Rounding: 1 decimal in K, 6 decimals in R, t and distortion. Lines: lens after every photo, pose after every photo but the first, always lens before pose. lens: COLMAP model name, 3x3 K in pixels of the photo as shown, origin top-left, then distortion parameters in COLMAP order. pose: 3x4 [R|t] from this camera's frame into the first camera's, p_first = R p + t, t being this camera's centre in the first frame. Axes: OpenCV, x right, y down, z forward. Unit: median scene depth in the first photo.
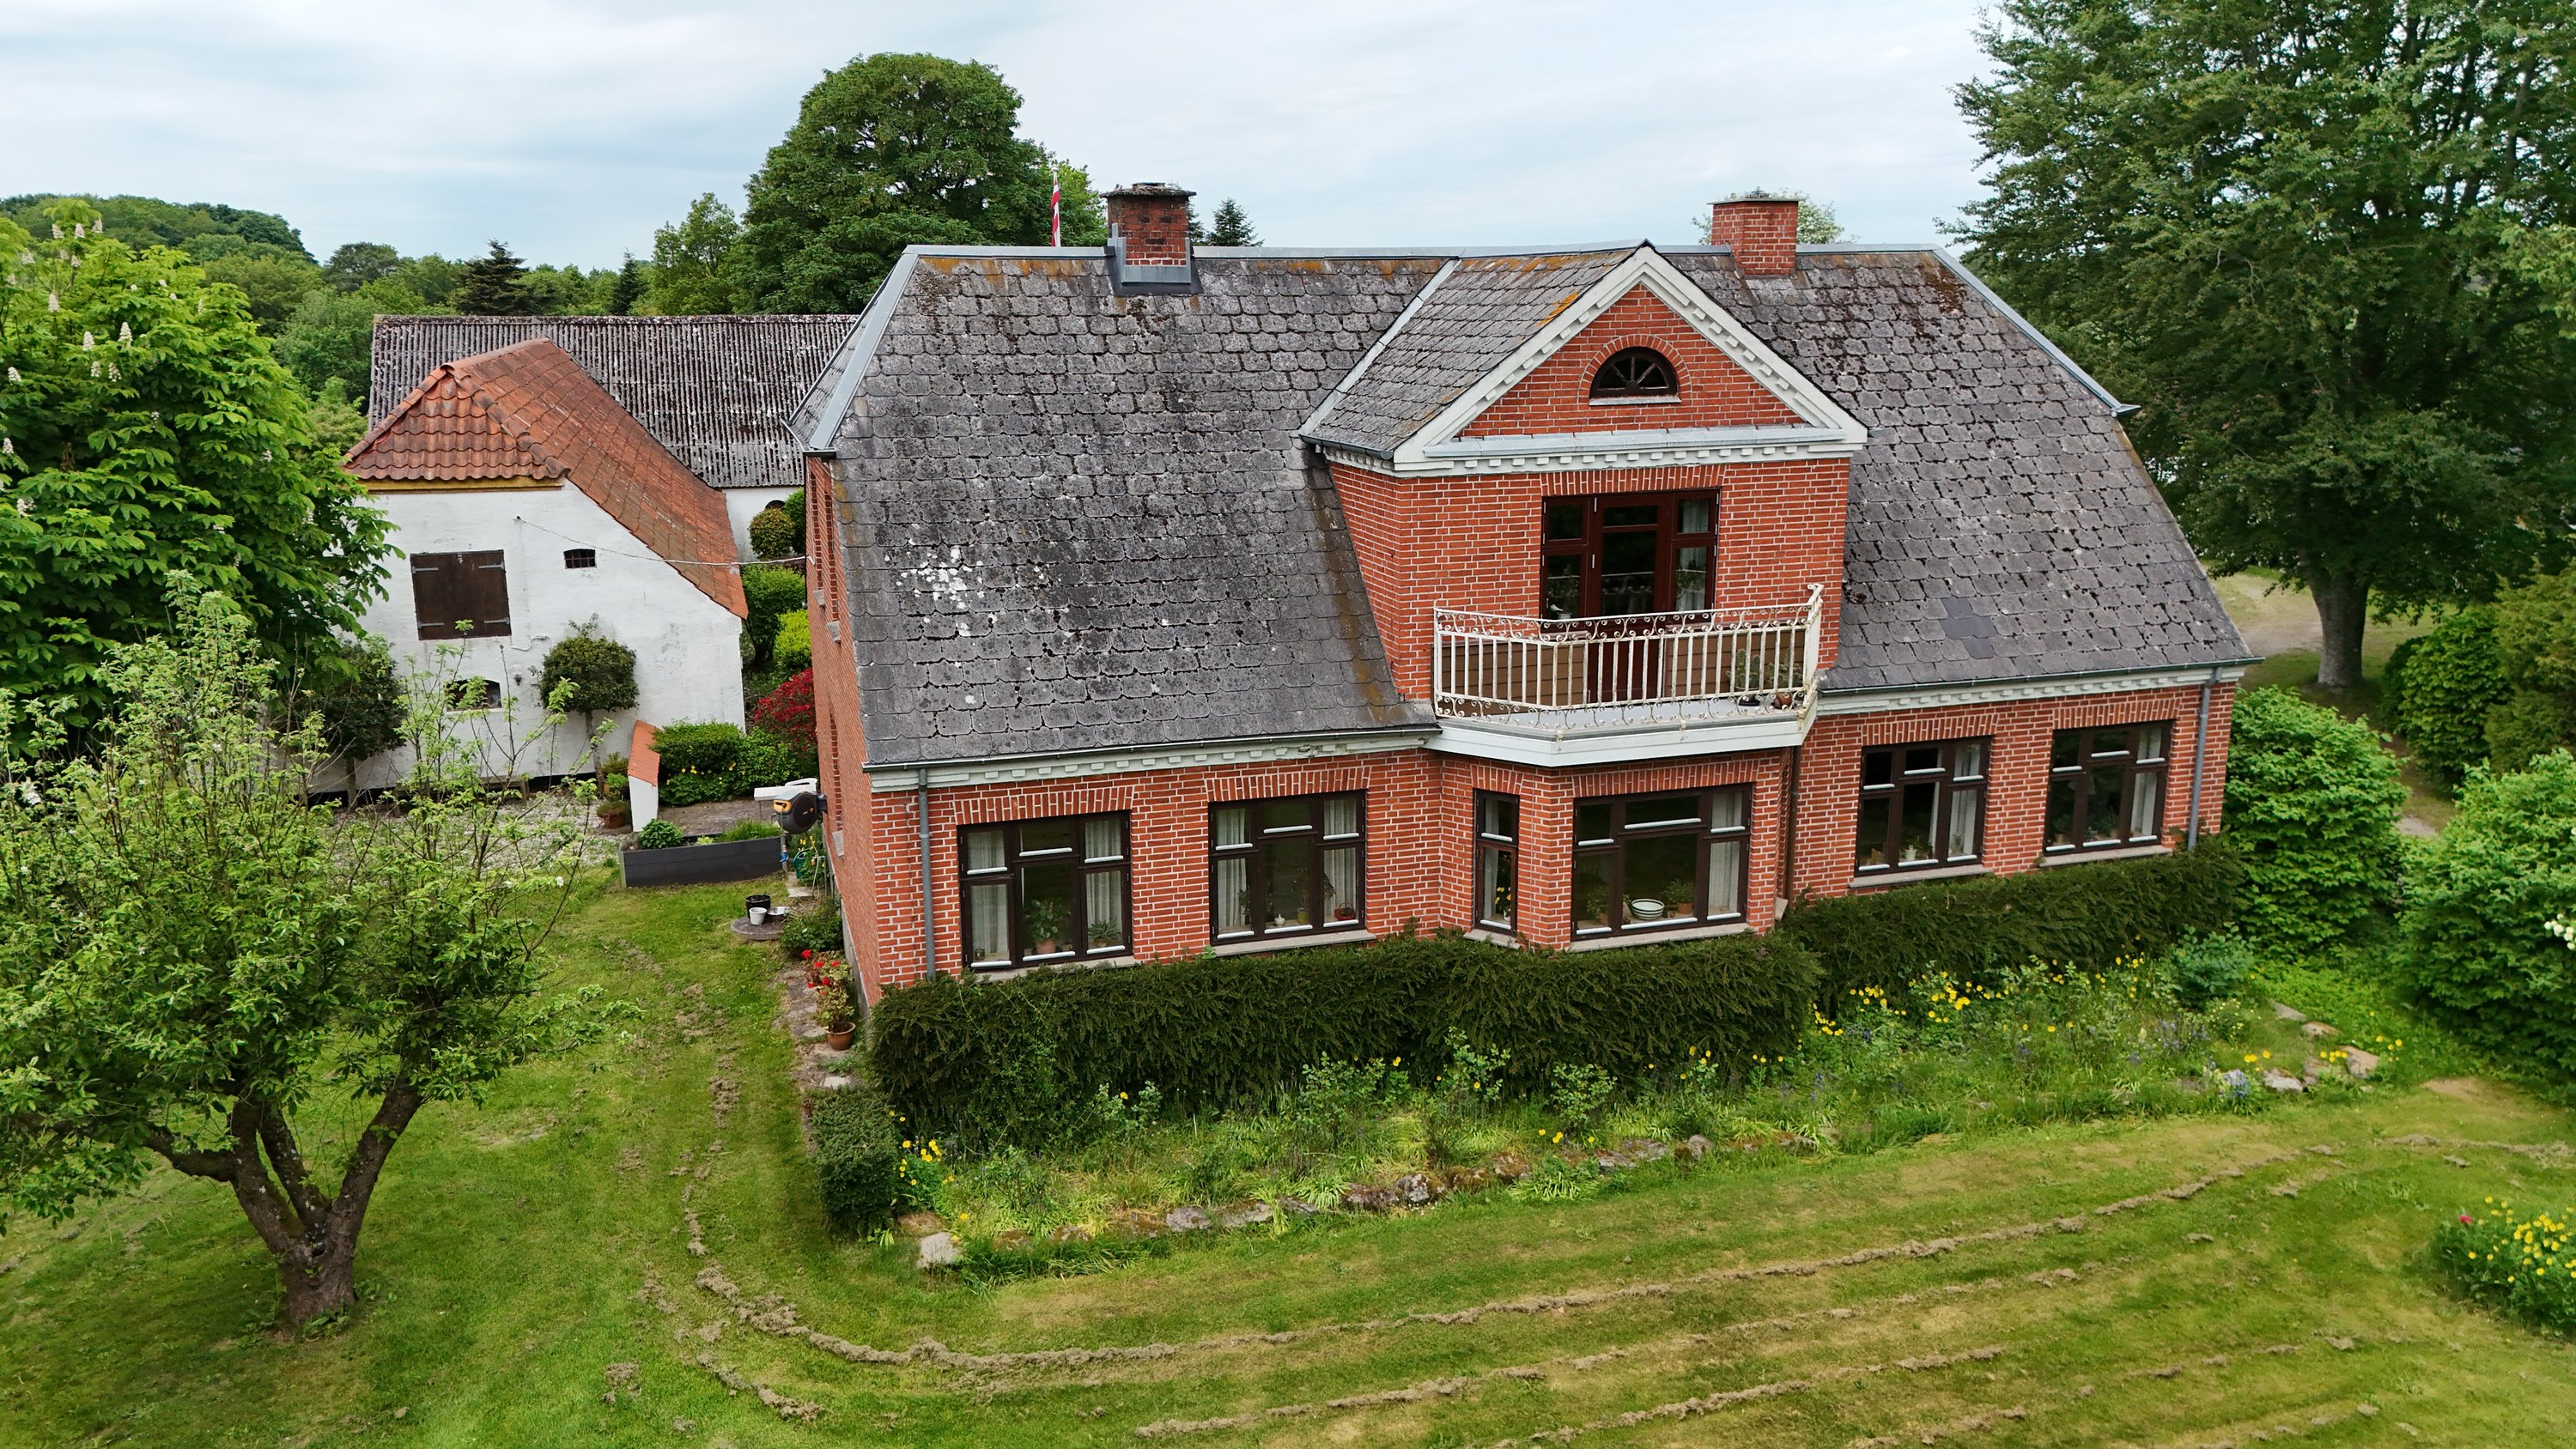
lens RADIAL K [[1898.9, 0, 1288.0], [0, 1898.9, 724.5], [0, 0, 1]] dist [0.060119, -0.057086]
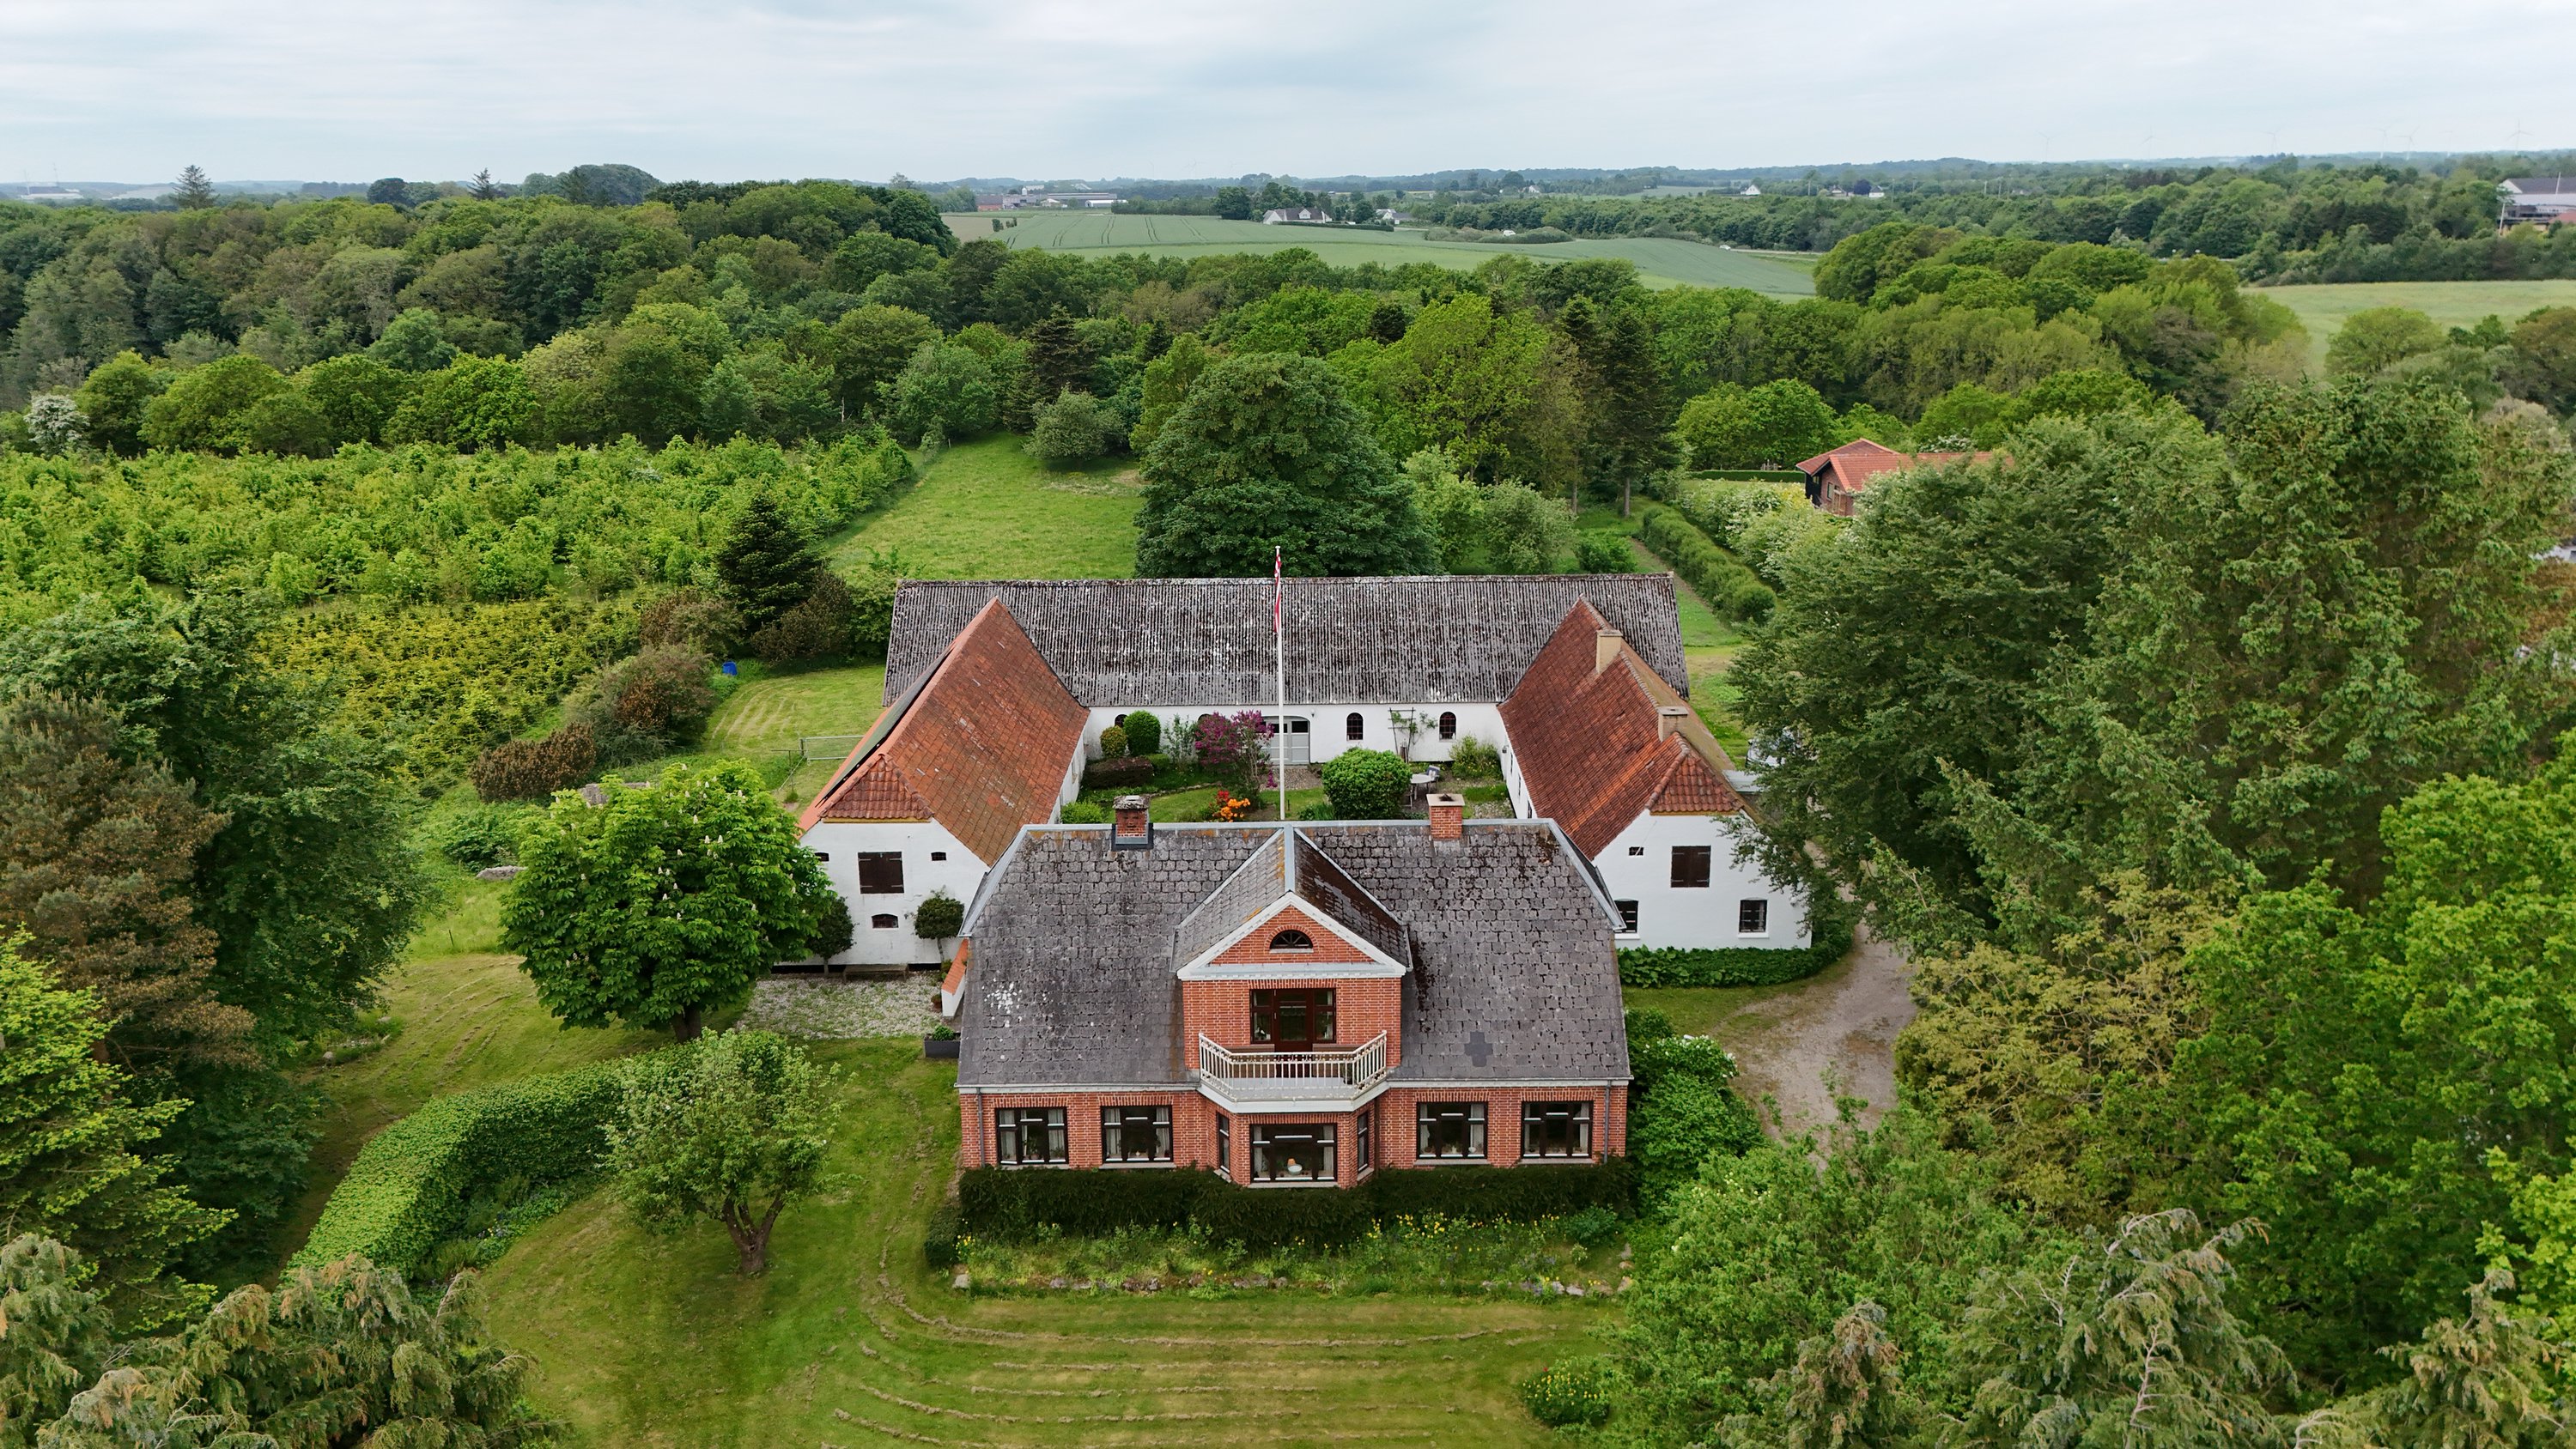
lens RADIAL K [[1901.6, 0, 1274.7], [0, 1901.6, 701.6], [0, 0, 1]] dist [0.070873, -0.061143]
pose [[0.953912, 0.071198, -0.291517, 0.794650], [-0.058880, 0.996970, 0.050825, -0.574242], [0.294252, -0.031318, 0.955215, -1.152060]]
